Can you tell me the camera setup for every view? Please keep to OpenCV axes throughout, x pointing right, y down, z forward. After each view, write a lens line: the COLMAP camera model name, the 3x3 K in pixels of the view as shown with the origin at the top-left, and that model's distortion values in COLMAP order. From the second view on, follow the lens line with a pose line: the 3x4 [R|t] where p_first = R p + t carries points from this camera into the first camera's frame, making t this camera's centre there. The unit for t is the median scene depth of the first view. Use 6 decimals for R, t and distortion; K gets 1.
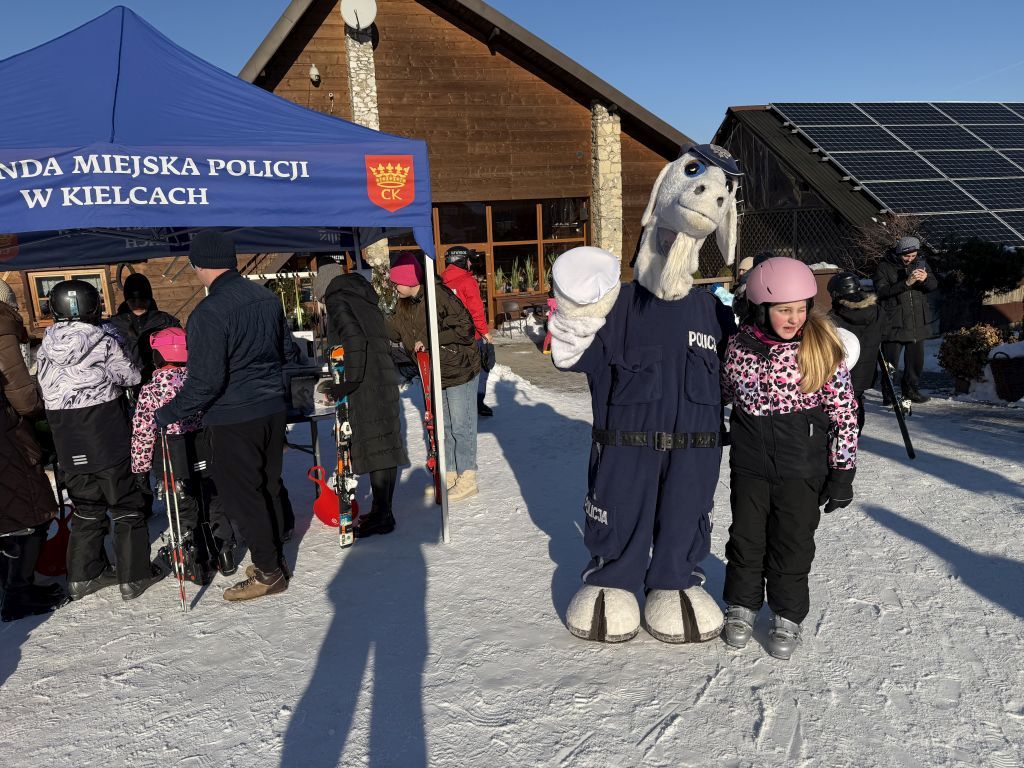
lens RADIAL K [[706.4, 0, 499.2], [0, 706.4, 400.3], [0, 0, 1]] dist [0.067273, -0.095740]
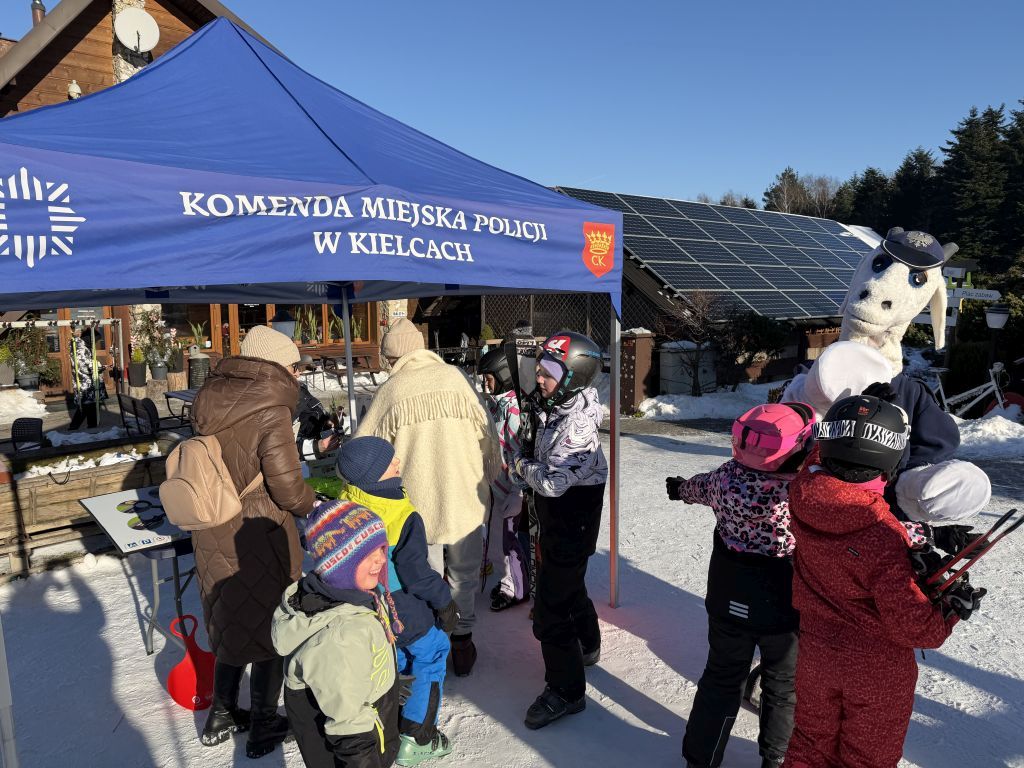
lens RADIAL K [[706.4, 0, 499.2], [0, 706.4, 400.3], [0, 0, 1]] dist [0.067273, -0.095740]
pose [[0.906702, -0.014246, 0.421532, -0.228869], [0.044947, 0.997002, -0.062984, -0.010421], [-0.419371, 0.076055, 0.904624, 0.049548]]
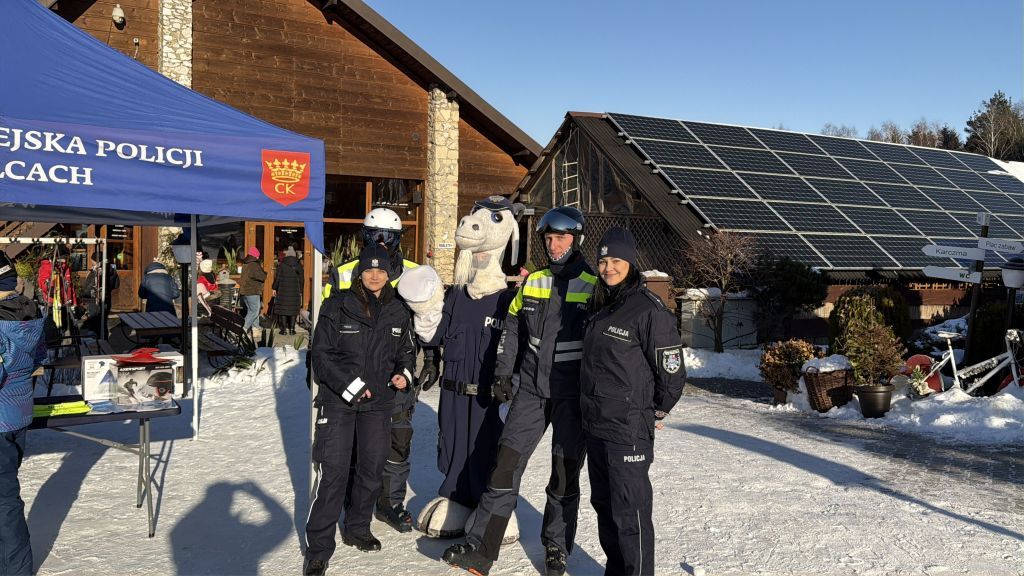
lens RADIAL K [[803.1, 0, 512.0], [0, 803.1, 288.0], [0, 0, 1]] dist [0.055636, -0.085817]
pose [[0.964174, 0.061630, 0.258012, -0.041103], [-0.026089, 0.989952, -0.138973, -0.000887], [-0.263984, 0.127263, 0.956094, -0.048448]]
